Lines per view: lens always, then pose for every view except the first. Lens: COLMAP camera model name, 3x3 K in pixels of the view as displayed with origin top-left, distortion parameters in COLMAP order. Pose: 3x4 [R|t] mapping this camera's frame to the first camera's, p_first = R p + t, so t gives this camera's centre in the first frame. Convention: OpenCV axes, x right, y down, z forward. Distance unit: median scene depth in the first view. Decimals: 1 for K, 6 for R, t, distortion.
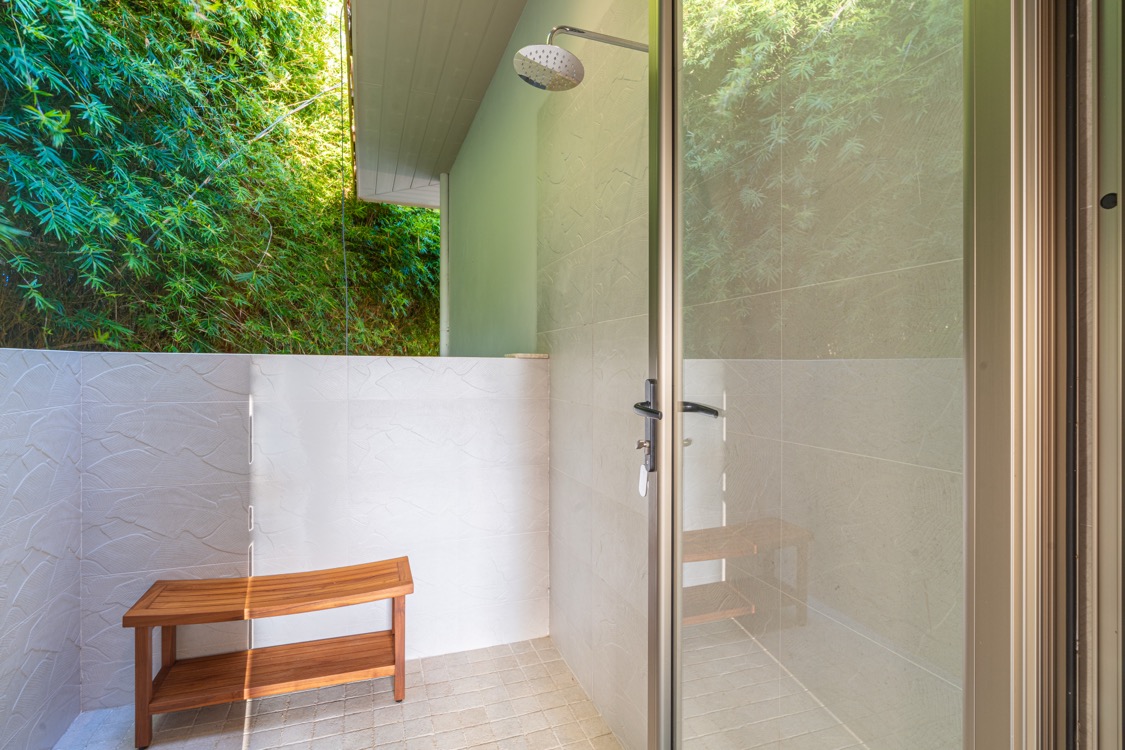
lens RADIAL K [[534.8, 0, 563.4], [0, 534.8, 370.6], [0, 0, 1]] dist [0.007642, 0.002094]
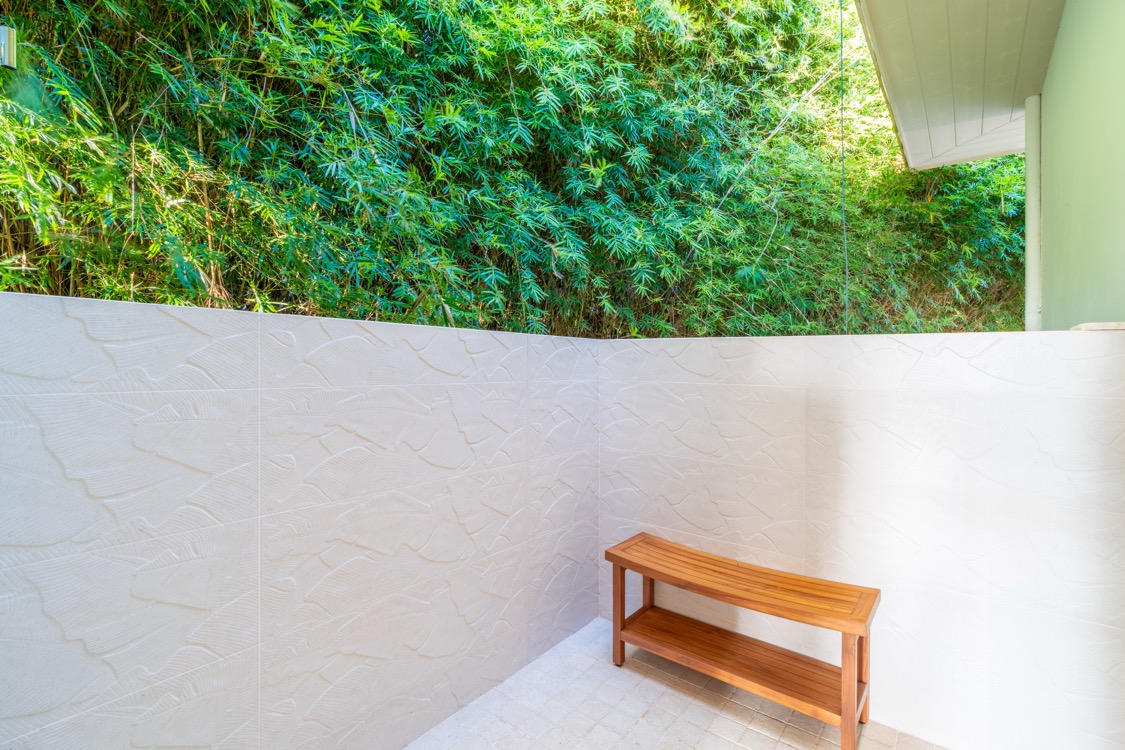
lens RADIAL K [[534.8, 0, 561.4], [0, 534.8, 366.5], [0, 0, 1]] dist [0.007642, 0.002094]
pose [[0.549642, 0.006179, -0.835378, 0.099234], [-0.015063, 0.999883, -0.002515, 0.025708], [0.835265, 0.013965, 0.549671, 0.157072]]
